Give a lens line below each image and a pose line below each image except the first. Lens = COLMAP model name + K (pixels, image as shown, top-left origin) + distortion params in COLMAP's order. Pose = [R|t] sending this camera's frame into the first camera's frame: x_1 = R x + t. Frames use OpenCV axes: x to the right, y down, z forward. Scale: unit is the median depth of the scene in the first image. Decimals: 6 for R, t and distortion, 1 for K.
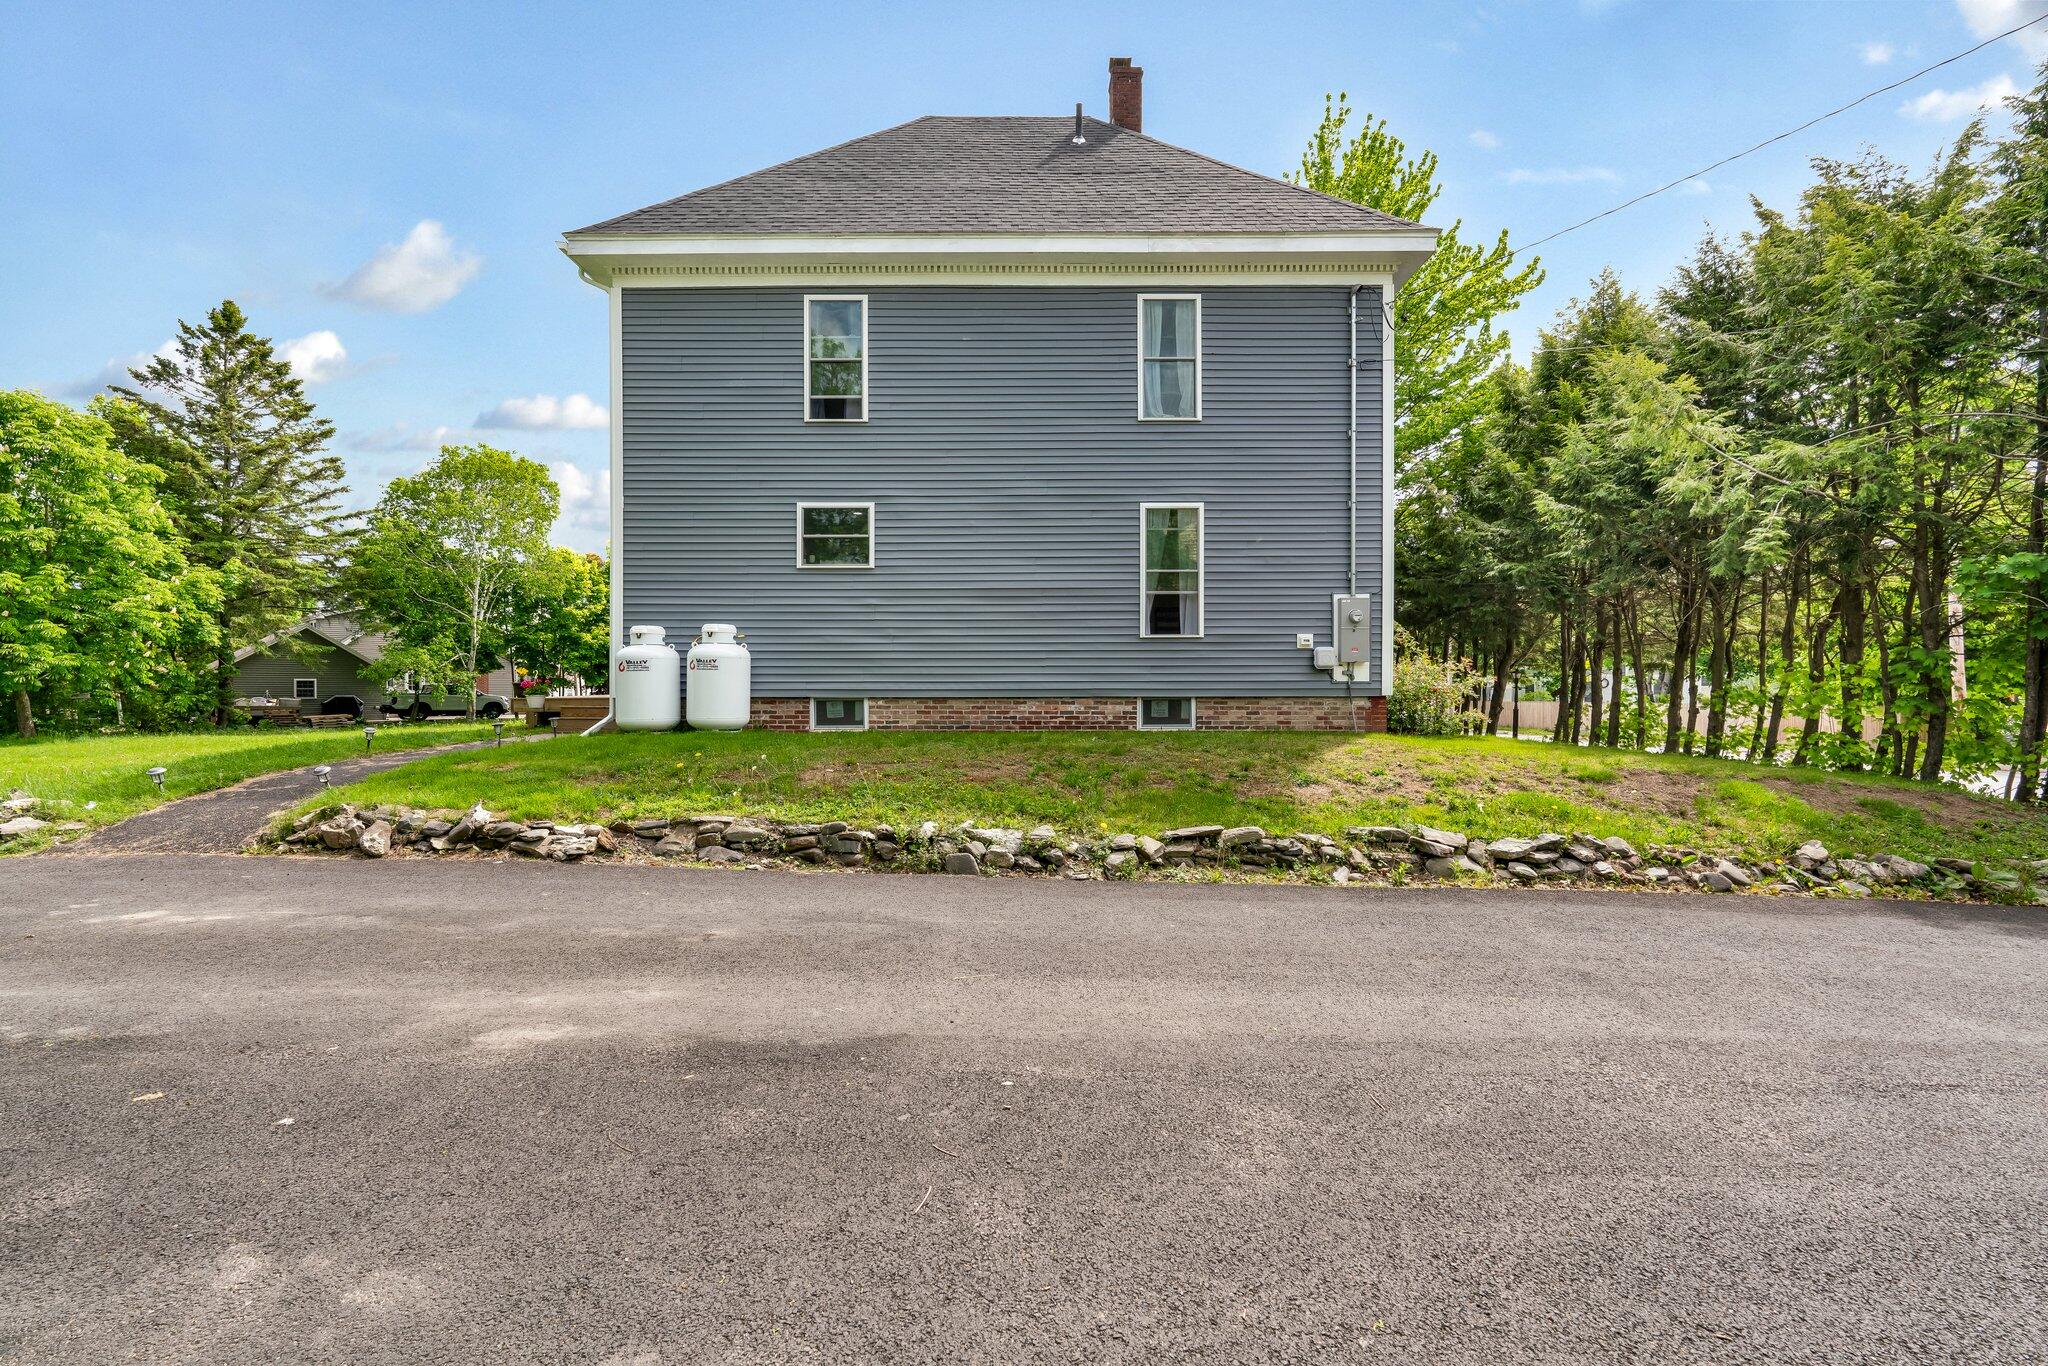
lens RADIAL K [[894.7, 0, 1017.3], [0, 894.7, 693.5], [0, 0, 1]] dist [-0.010639, 0.000756]
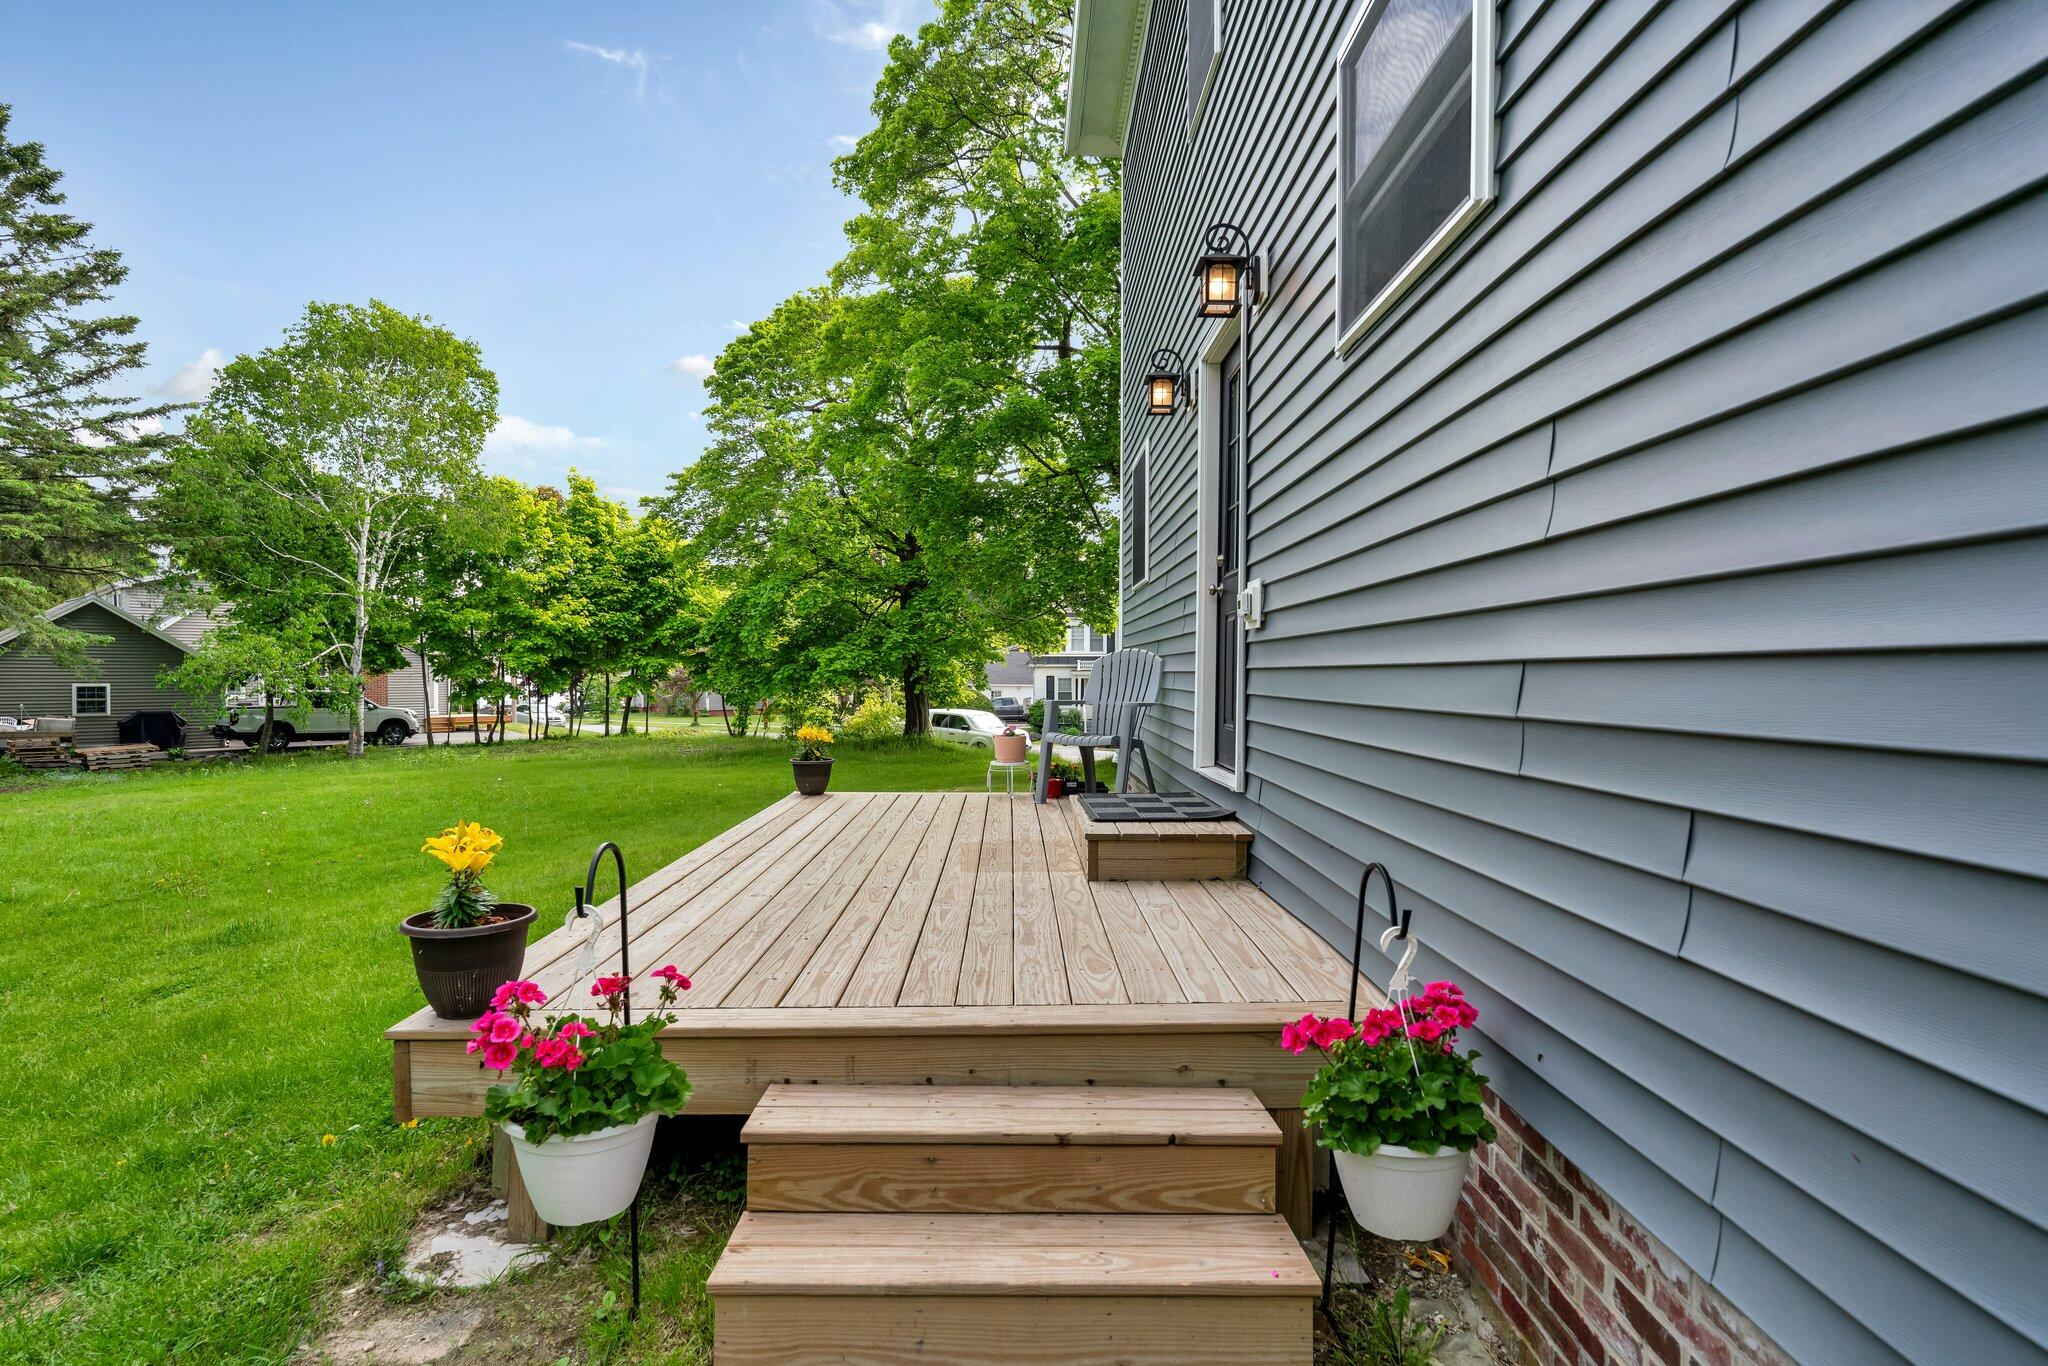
lens RADIAL K [[1068.2, 0, 1012.2], [0, 1068.2, 682.3], [0, 0, 1]] dist [-0.007660, 0.001503]
pose [[0.999937, -0.000411, -0.011259, -0.150970], [0.000367, 0.999992, -0.003961, -0.015159], [0.011260, 0.003957, 0.999929, 0.268358]]
